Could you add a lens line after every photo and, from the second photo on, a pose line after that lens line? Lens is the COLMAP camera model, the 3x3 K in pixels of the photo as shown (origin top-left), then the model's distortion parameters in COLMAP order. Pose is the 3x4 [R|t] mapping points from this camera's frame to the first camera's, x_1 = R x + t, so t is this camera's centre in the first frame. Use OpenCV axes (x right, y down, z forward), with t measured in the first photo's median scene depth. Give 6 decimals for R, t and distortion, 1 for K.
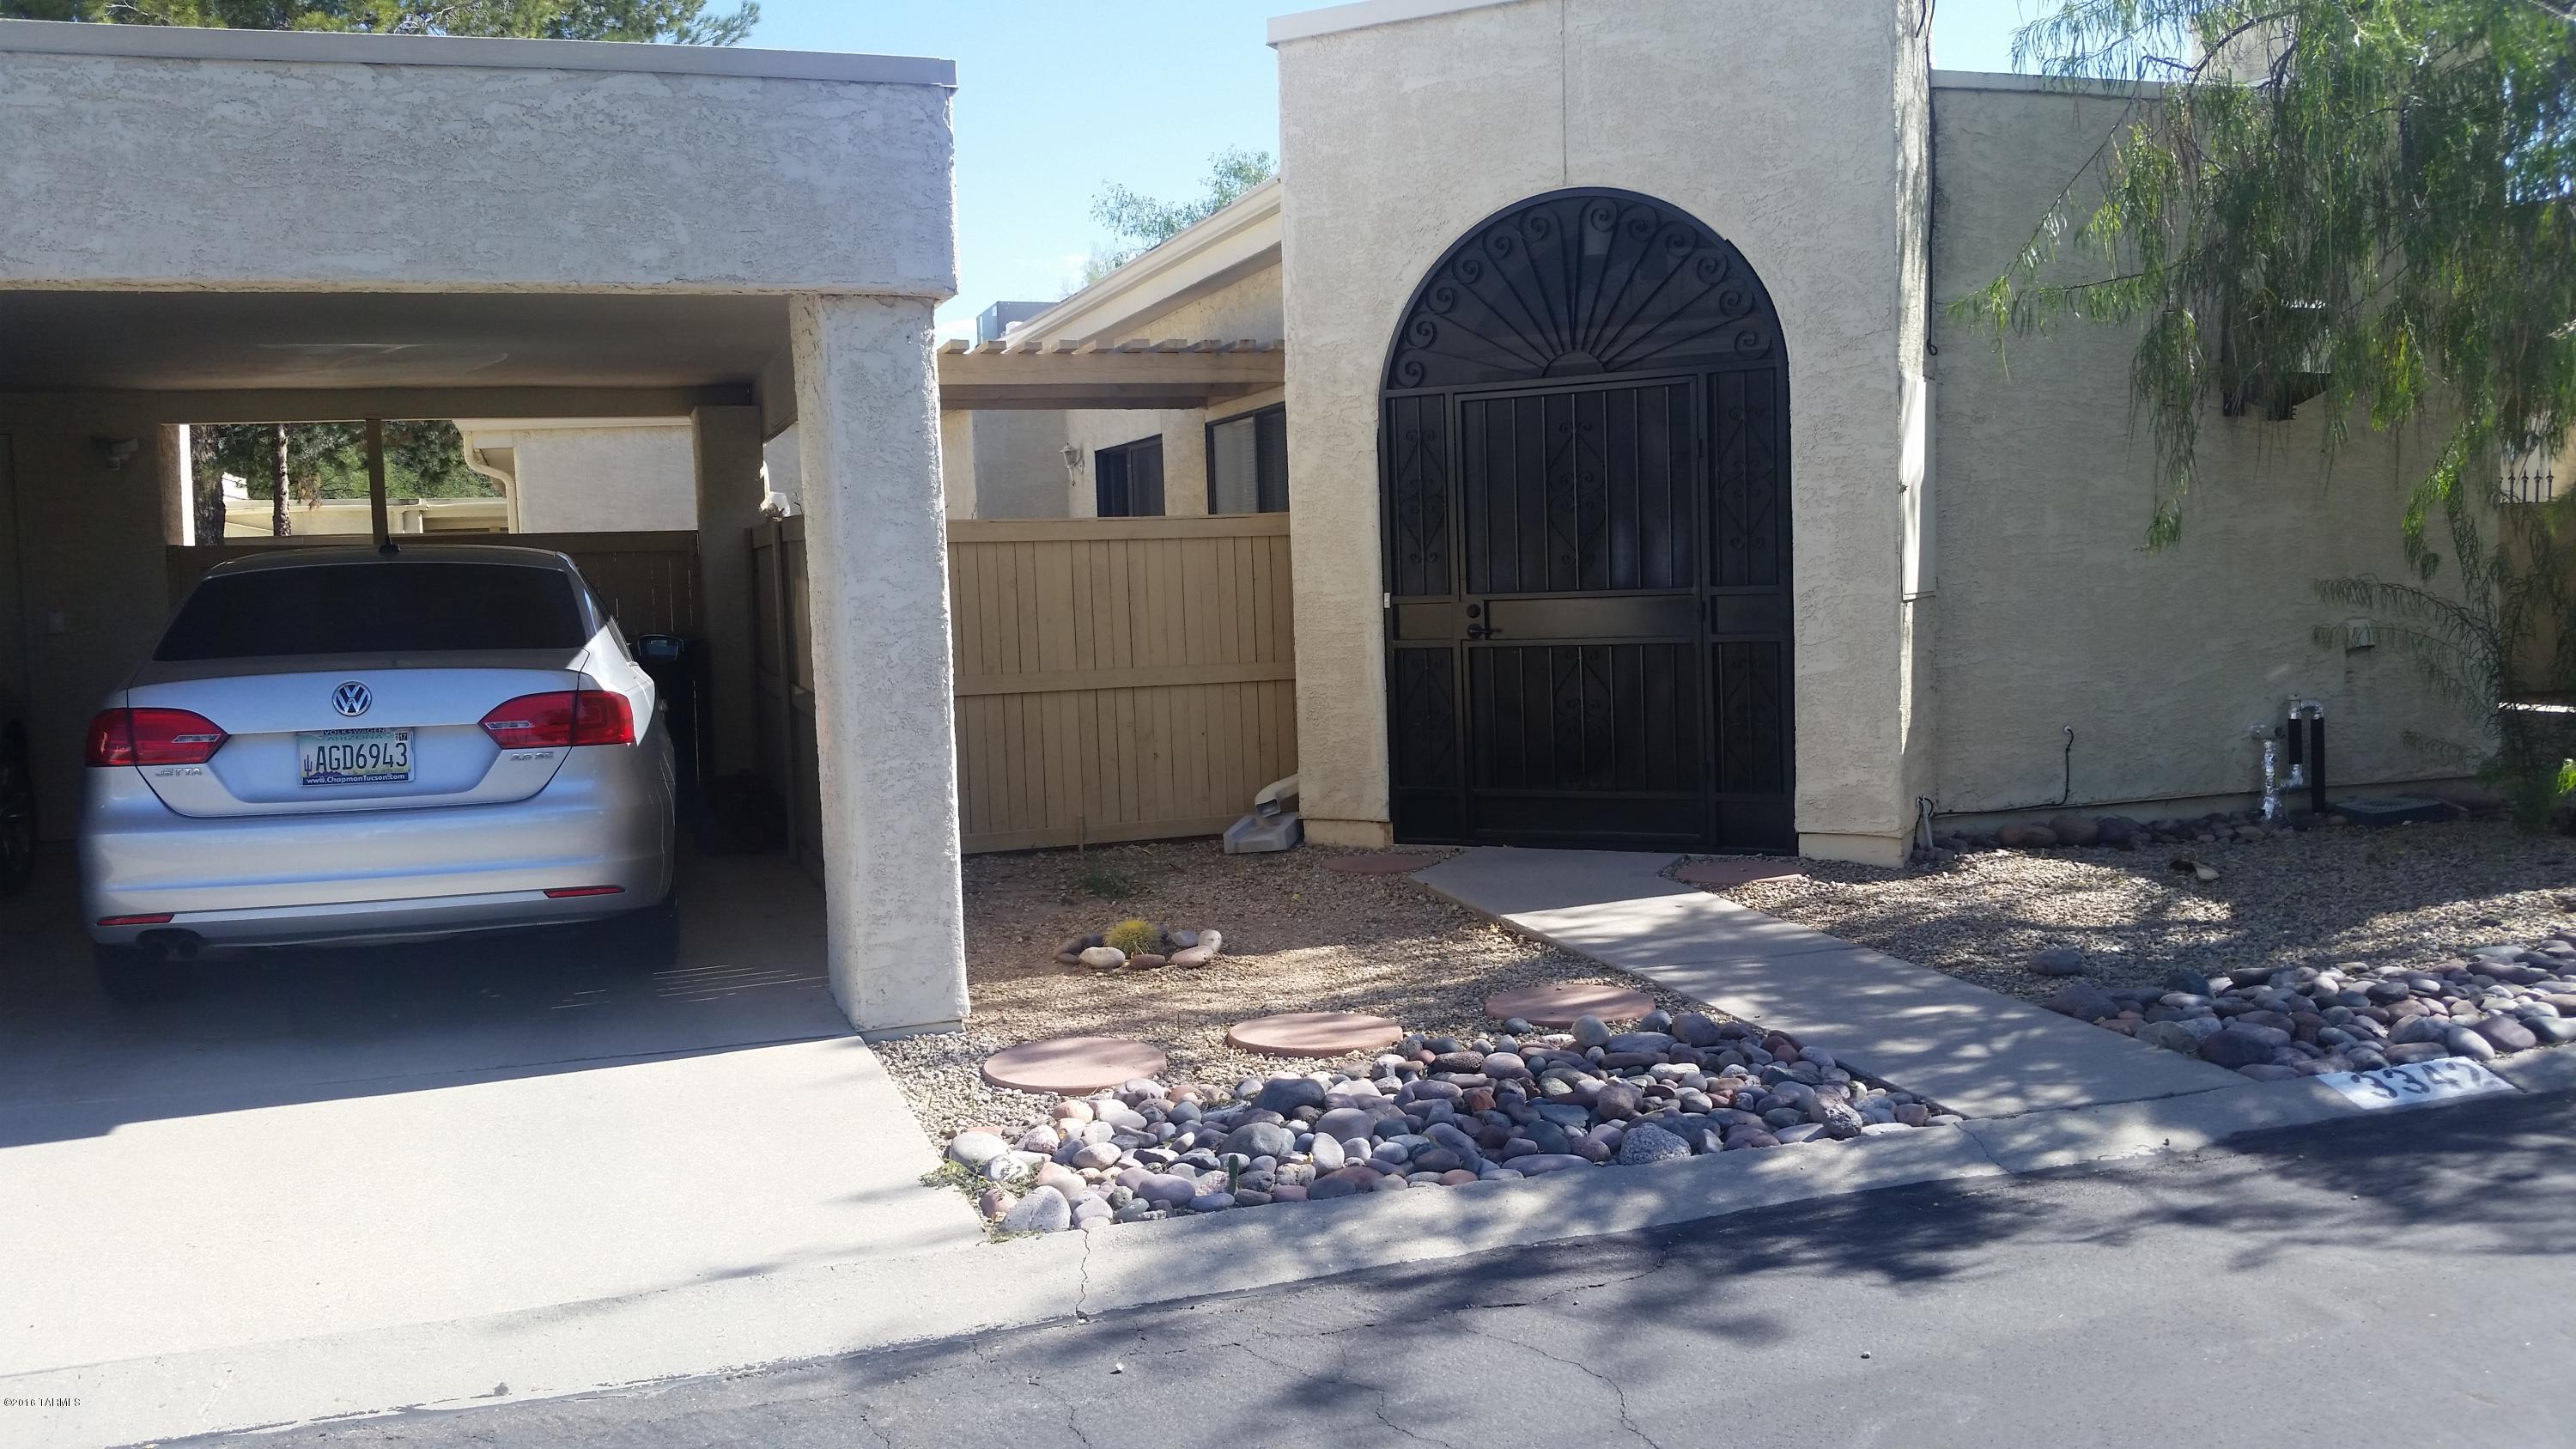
lens RADIAL K [[2038.1, 0, 1285.0], [0, 2038.1, 763.2], [0, 0, 1]] dist [0.107321, -0.310413]
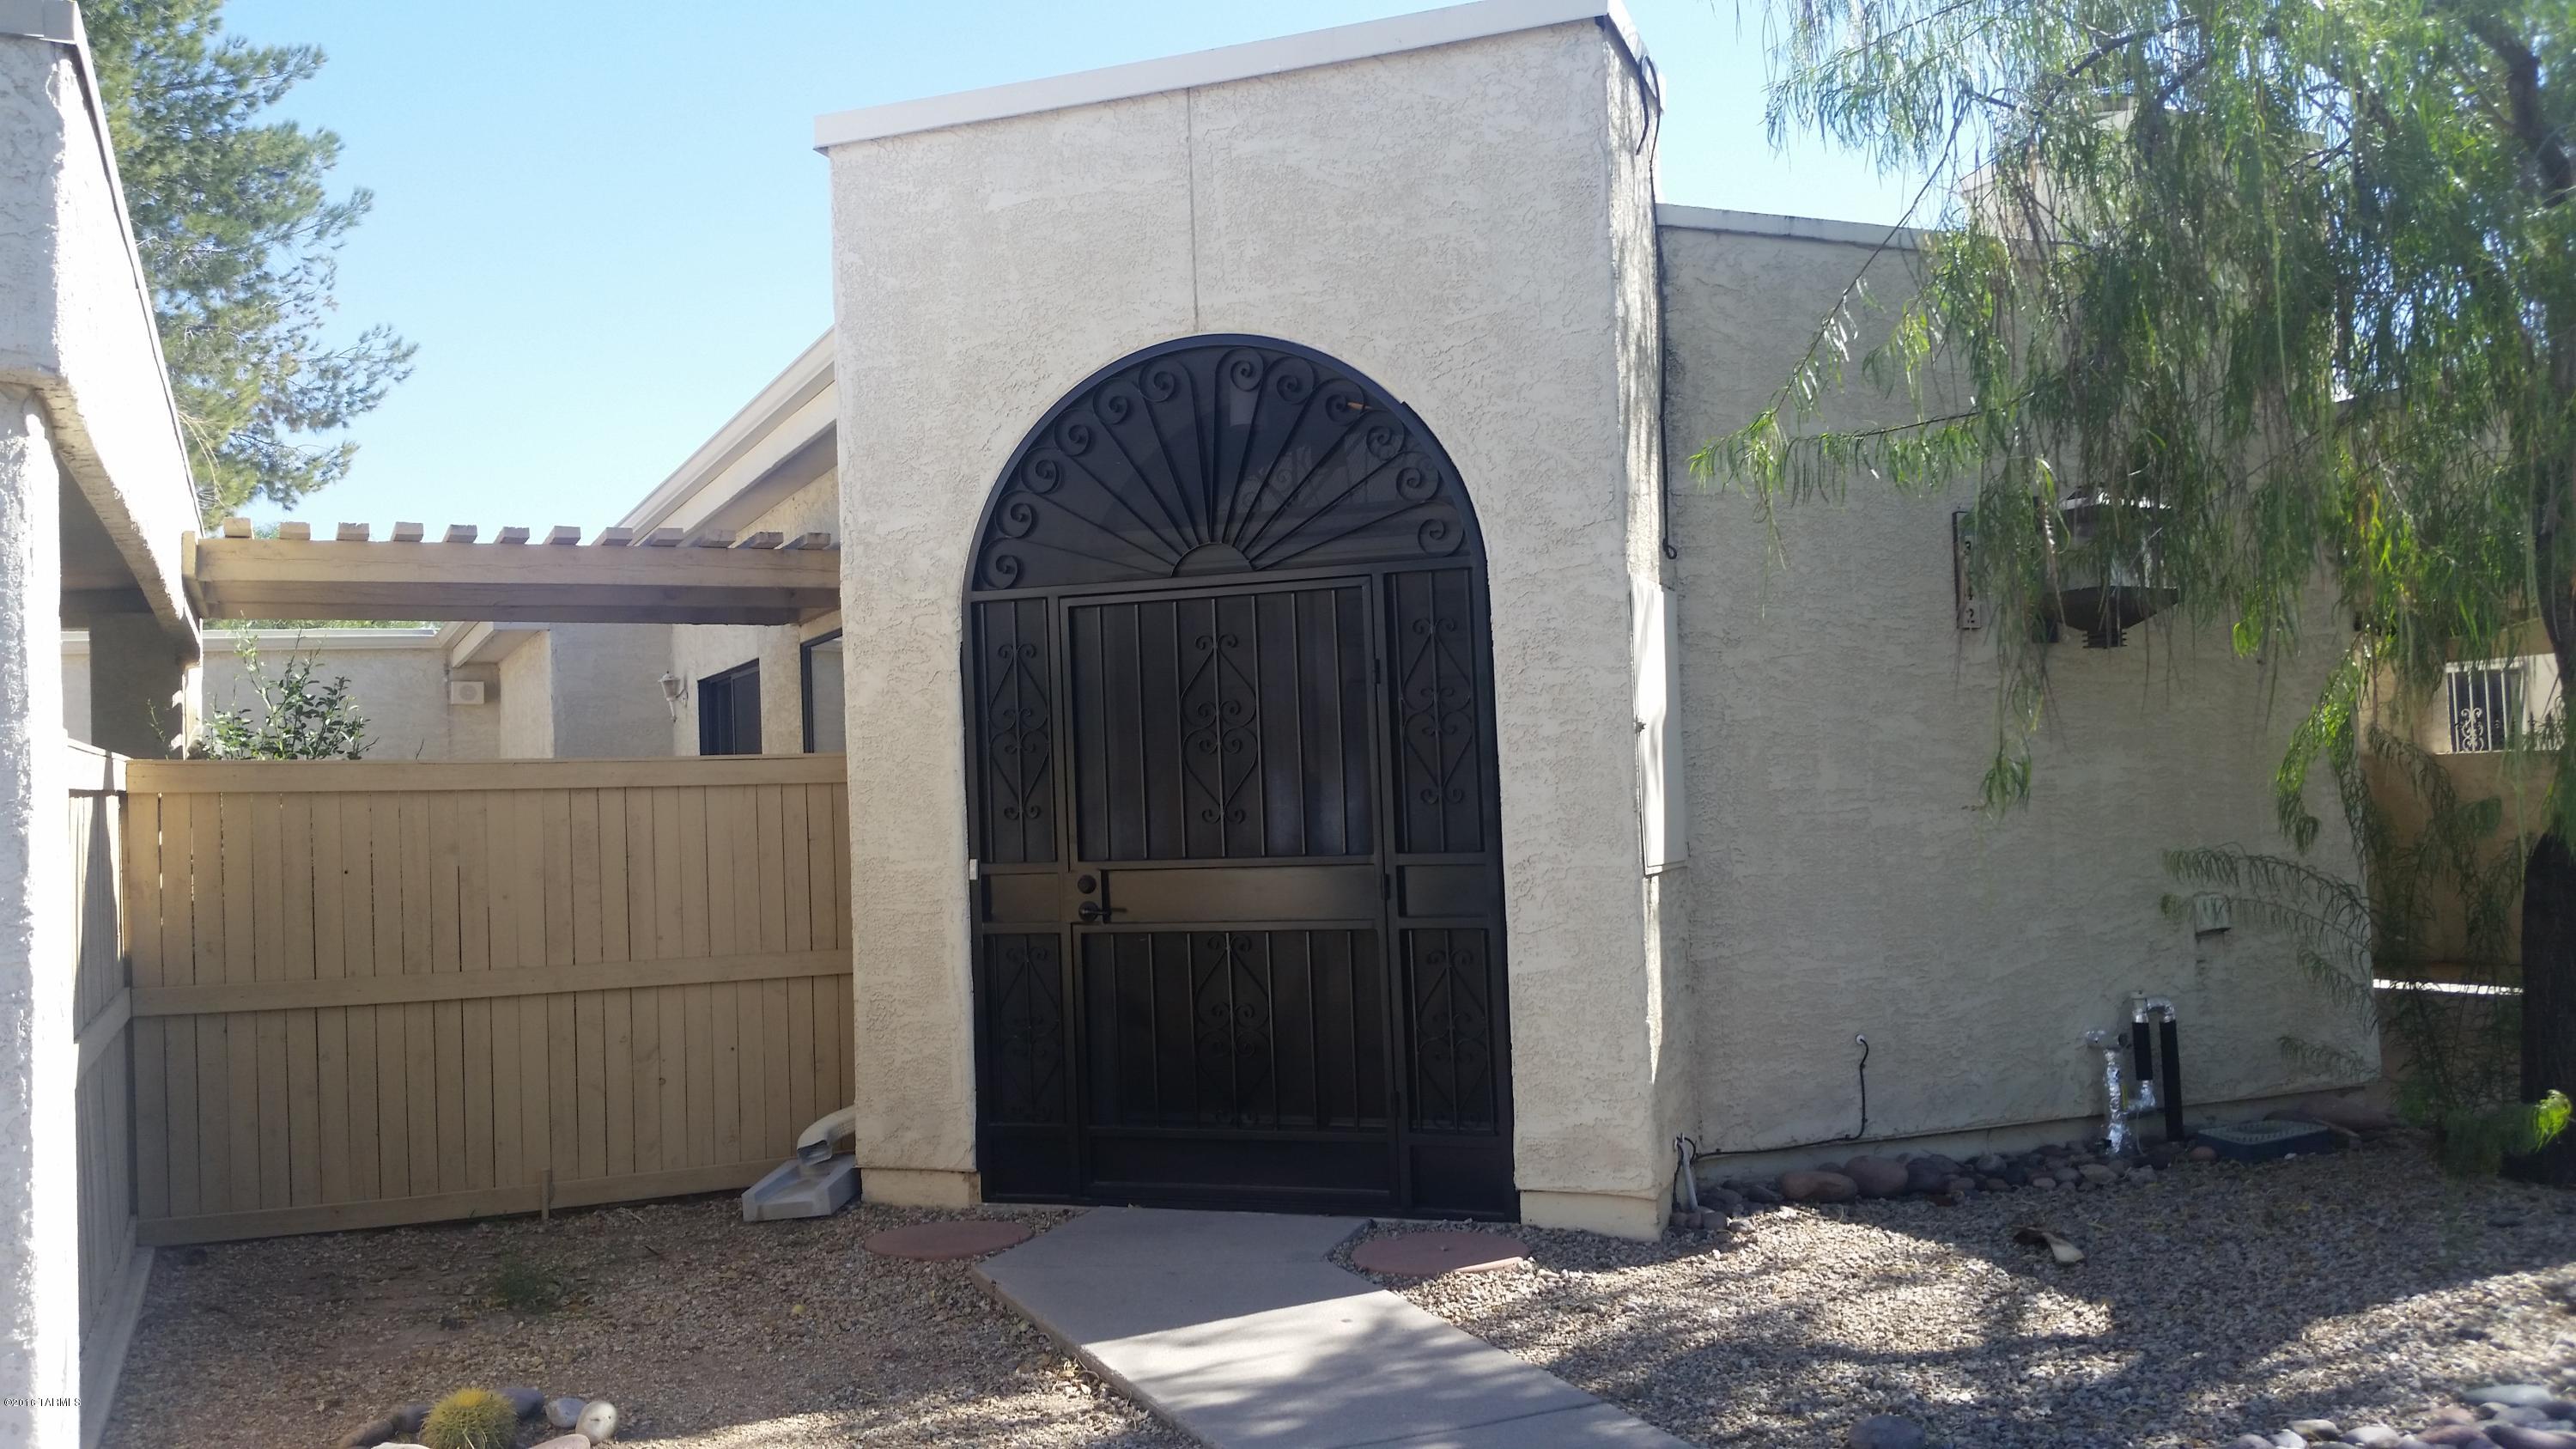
lens RADIAL K [[2052.1, 0, 1254.5], [0, 2052.1, 687.9], [0, 0, 1]] dist [0.044102, -0.002809]
pose [[0.995133, 0.010370, 0.097991, 0.082466], [0.004939, 0.987948, -0.154706, -0.030428], [-0.098414, 0.154437, 0.983089, 0.258608]]
